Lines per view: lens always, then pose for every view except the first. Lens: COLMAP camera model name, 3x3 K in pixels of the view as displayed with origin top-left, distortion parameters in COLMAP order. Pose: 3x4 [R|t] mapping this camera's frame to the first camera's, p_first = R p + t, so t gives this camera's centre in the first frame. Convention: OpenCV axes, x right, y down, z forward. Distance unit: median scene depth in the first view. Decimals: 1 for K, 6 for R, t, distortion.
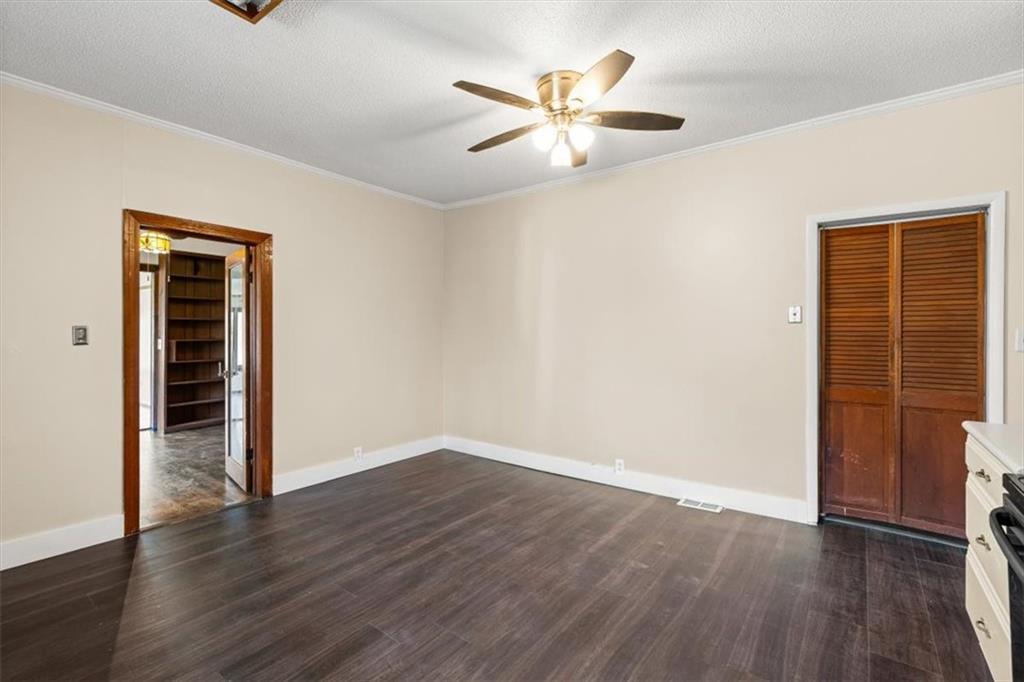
lens RADIAL K [[468.0, 0, 512.6], [0, 468.0, 336.3], [0, 0, 1]] dist [0.000629, 0.000350]
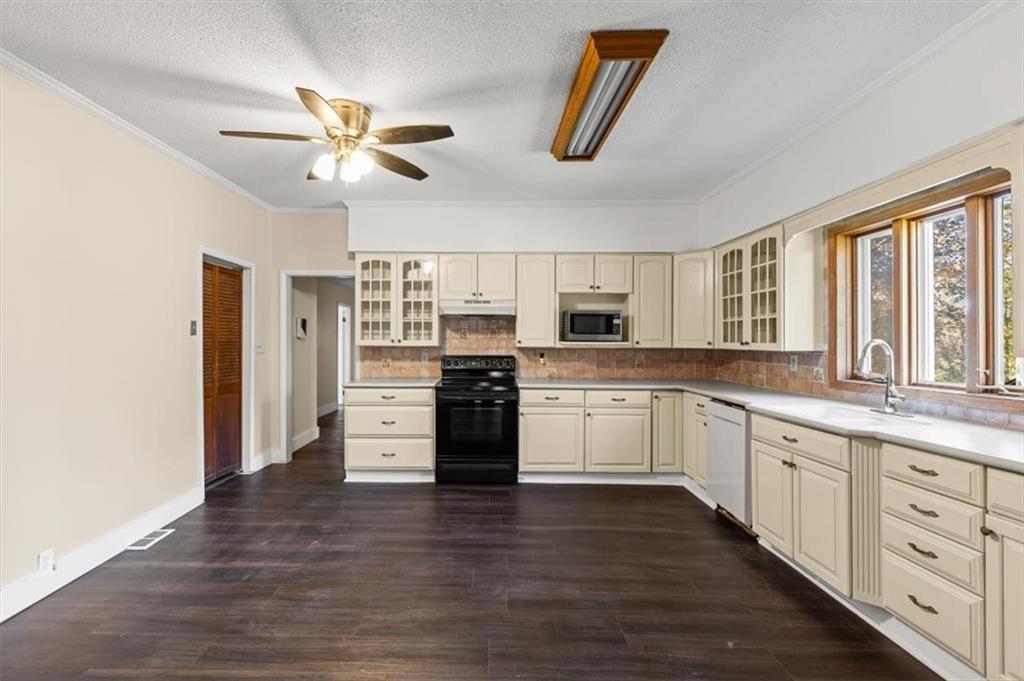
lens RADIAL K [[468.0, 0, 512.6], [0, 468.0, 335.8], [0, 0, 1]] dist [0.000629, 0.000350]
pose [[-0.630342, 0.008994, 0.776266, -0.863294], [0.007805, 0.999956, -0.005248, -0.012332], [-0.776279, 0.002750, -0.630384, 1.244390]]
